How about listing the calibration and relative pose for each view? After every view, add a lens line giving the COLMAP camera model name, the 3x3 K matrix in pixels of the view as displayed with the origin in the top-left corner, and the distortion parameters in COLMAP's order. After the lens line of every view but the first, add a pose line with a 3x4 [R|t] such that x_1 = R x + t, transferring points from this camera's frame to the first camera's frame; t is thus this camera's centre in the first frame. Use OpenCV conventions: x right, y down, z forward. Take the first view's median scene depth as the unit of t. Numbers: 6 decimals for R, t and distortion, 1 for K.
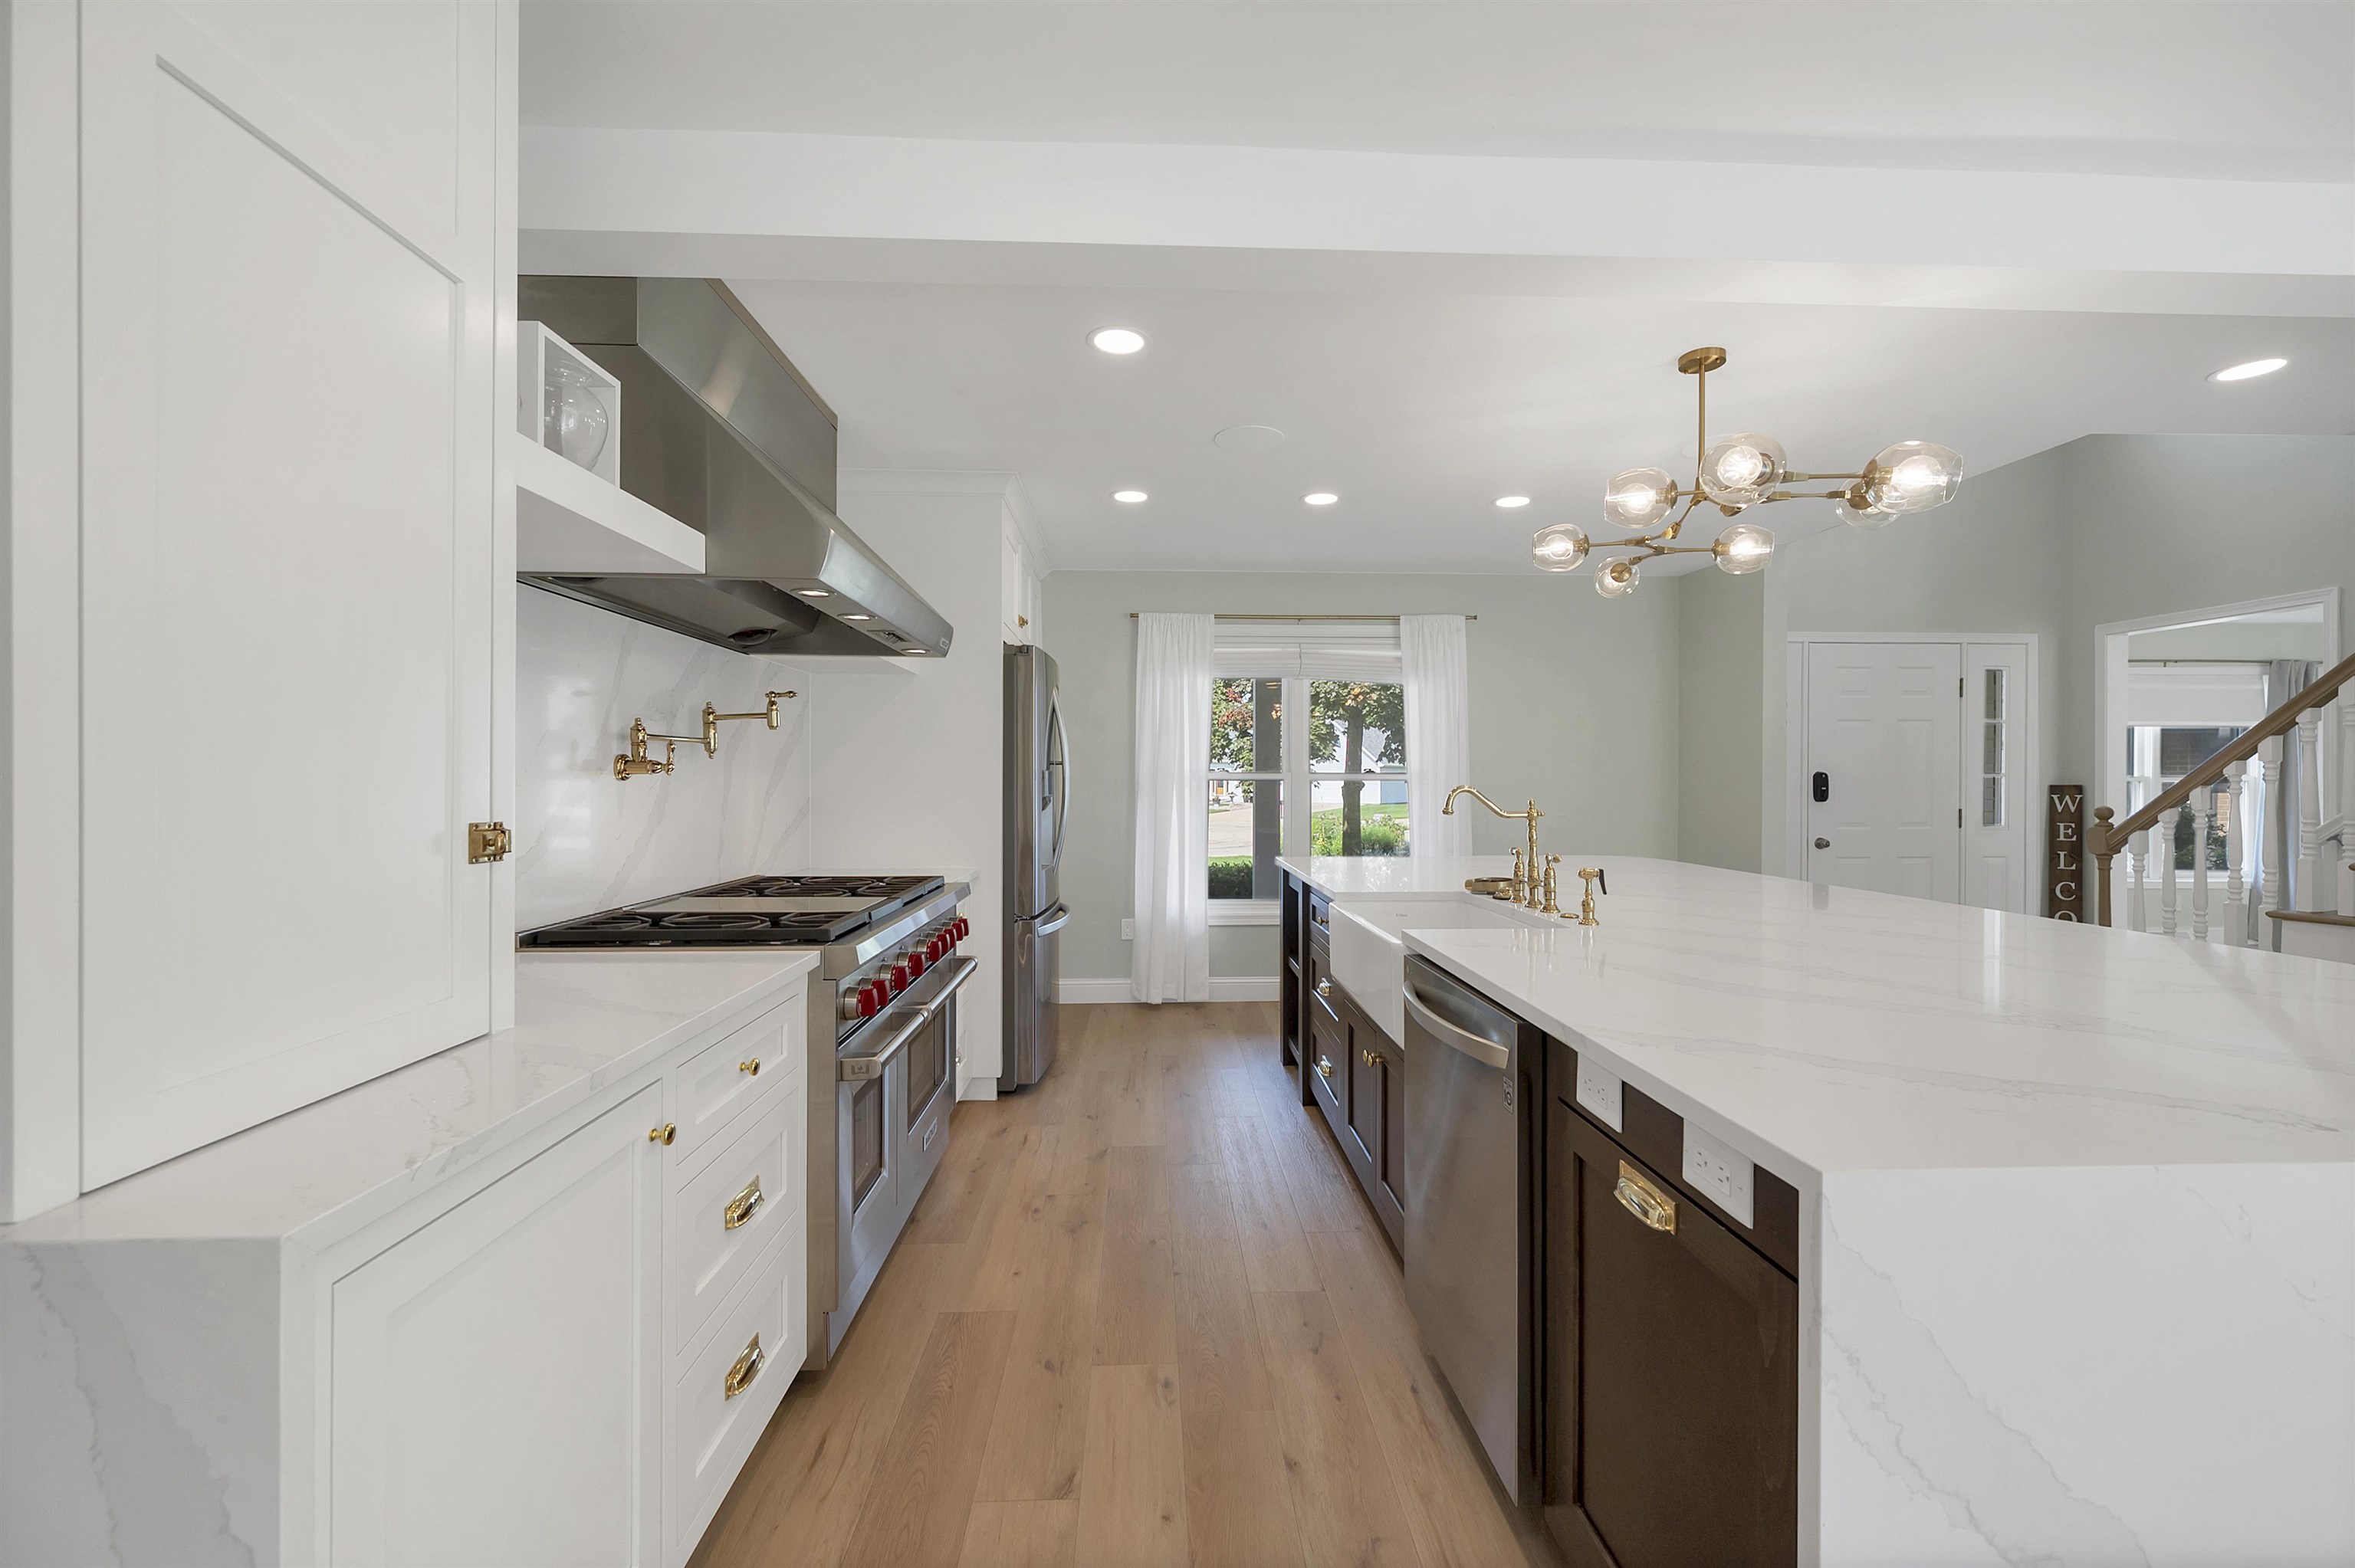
lens RADIAL K [[954.9, 0, 1196.9], [0, 954.9, 787.4], [0, 0, 1]] dist [-0.000412, -0.000077]
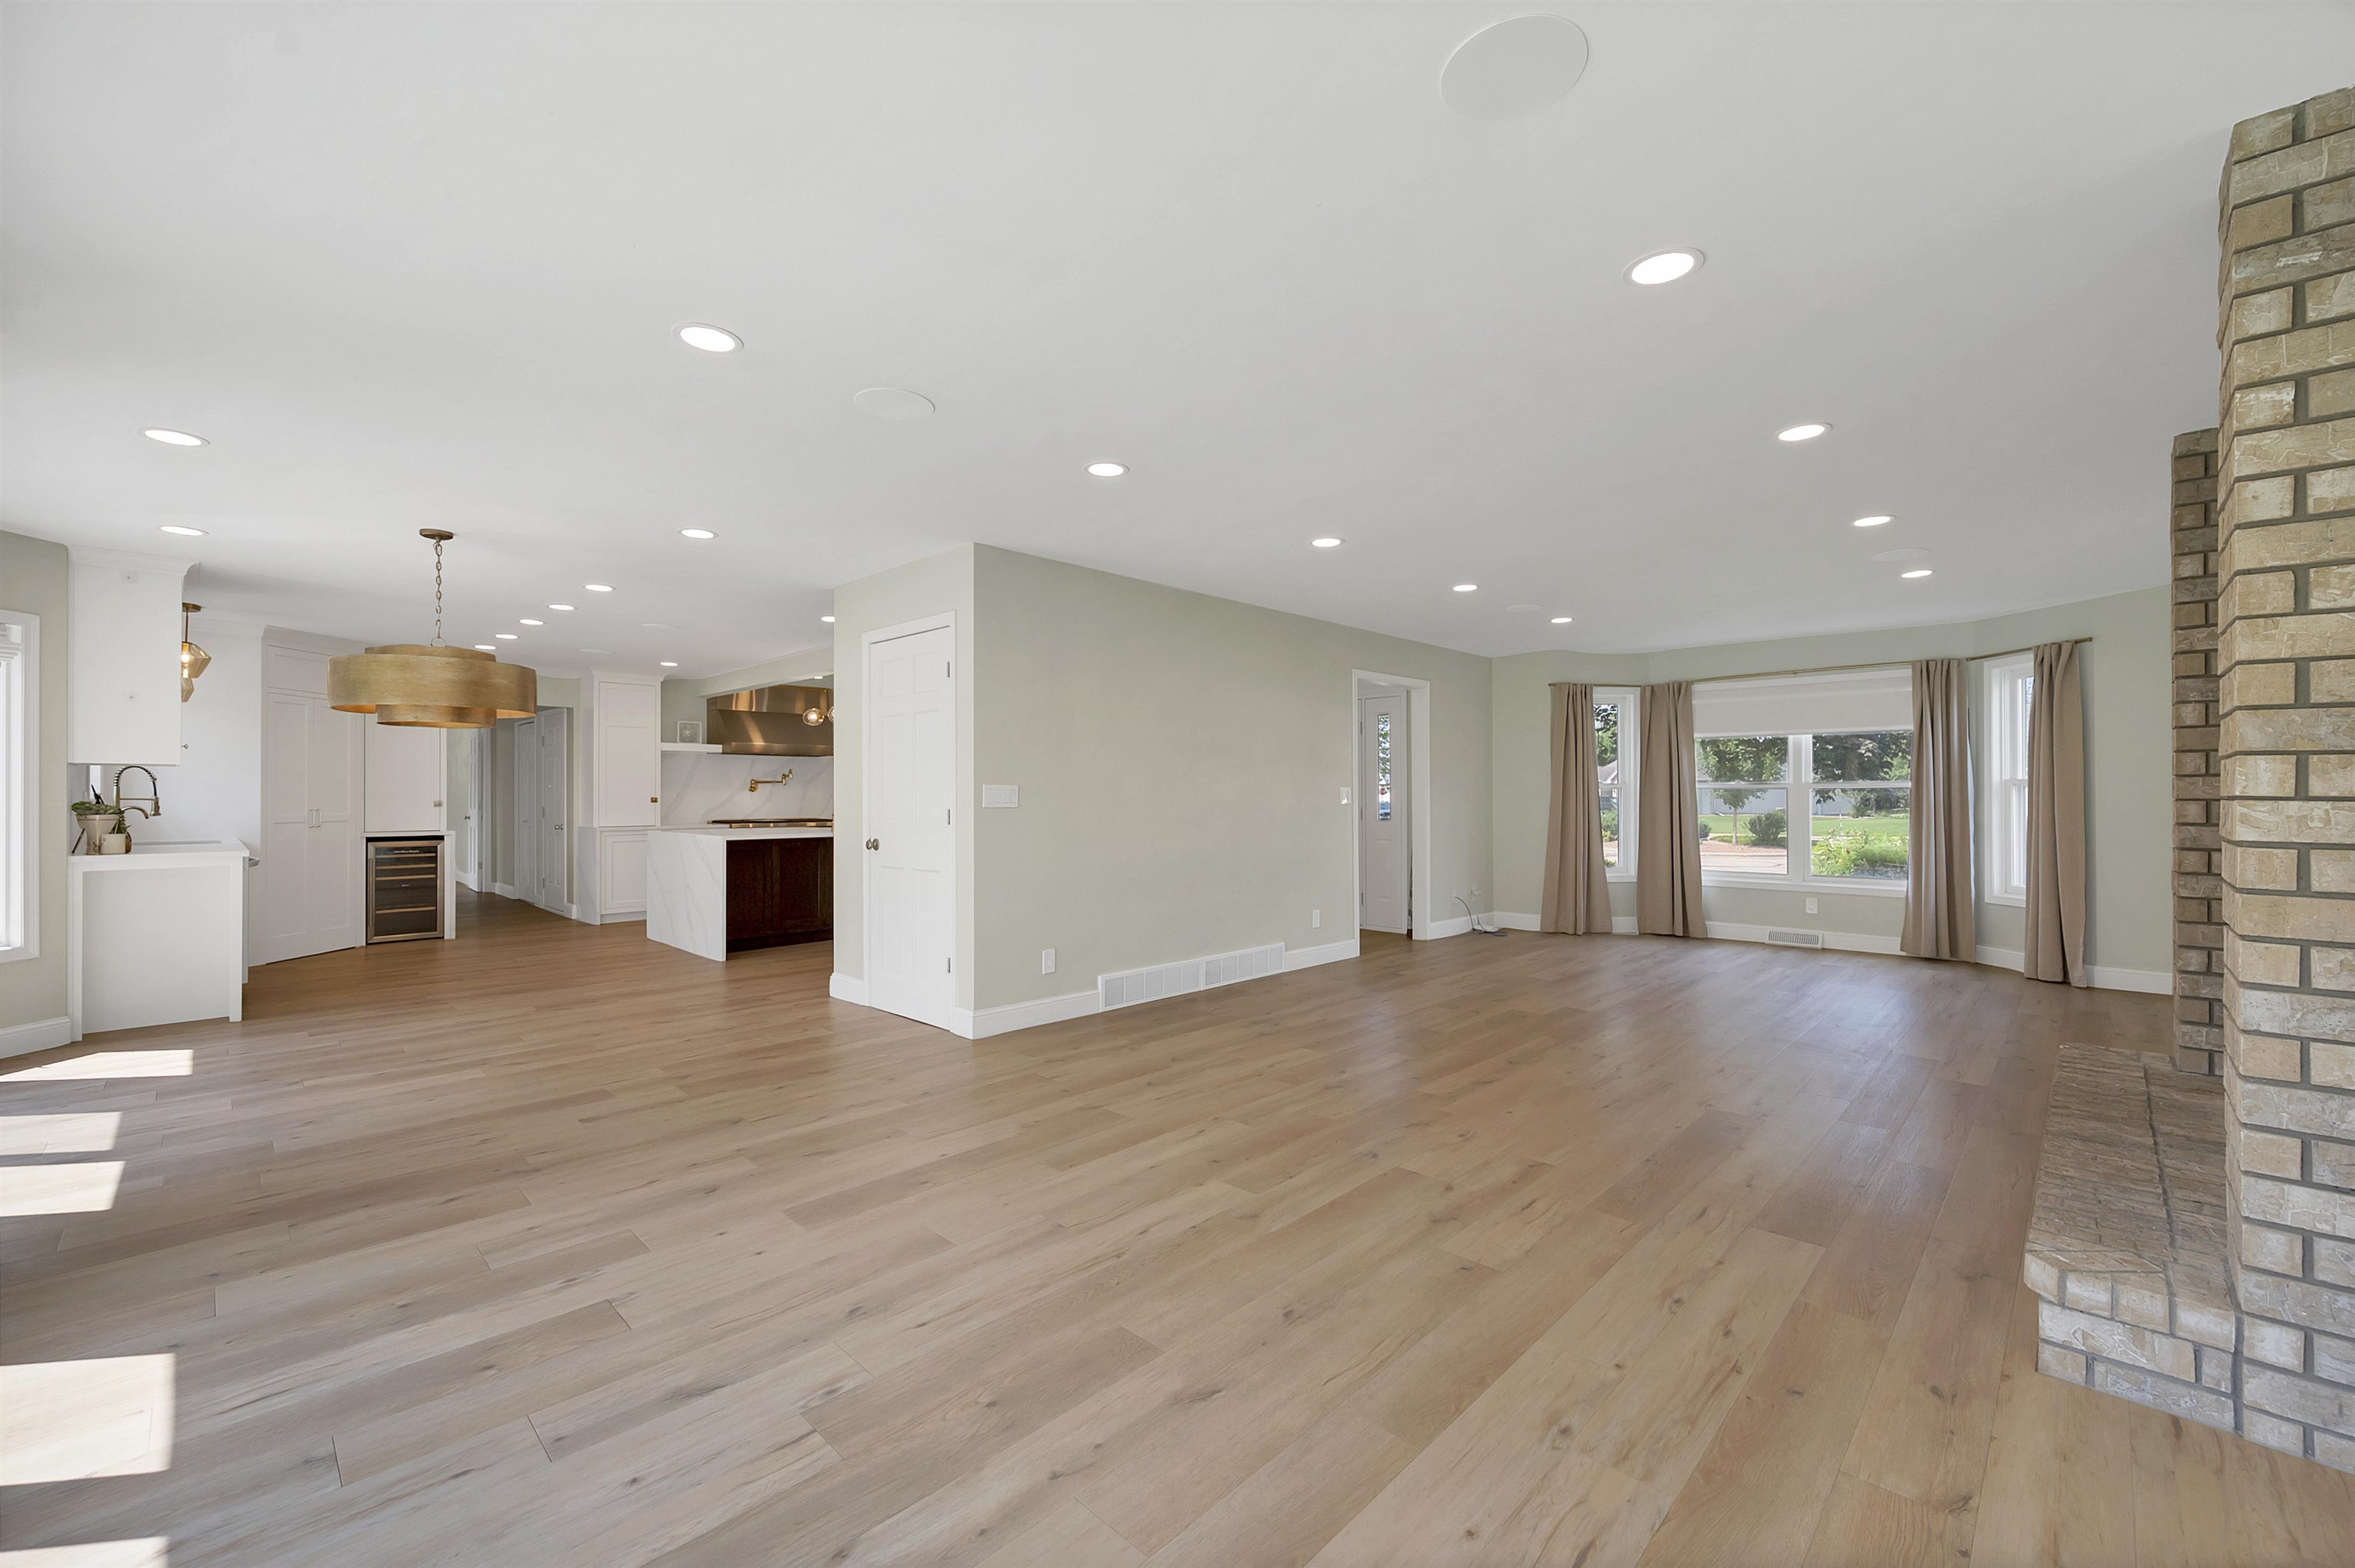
lens RADIAL K [[954.9, 0, 1196.9], [0, 954.9, 787.4], [0, 0, 1]] dist [-0.000412, -0.000077]
pose [[0.696027, -0.007384, -0.717978, 3.596704], [-0.000399, 0.999943, -0.010671, 0.014814], [0.718016, 0.007713, 0.695984, -0.552535]]
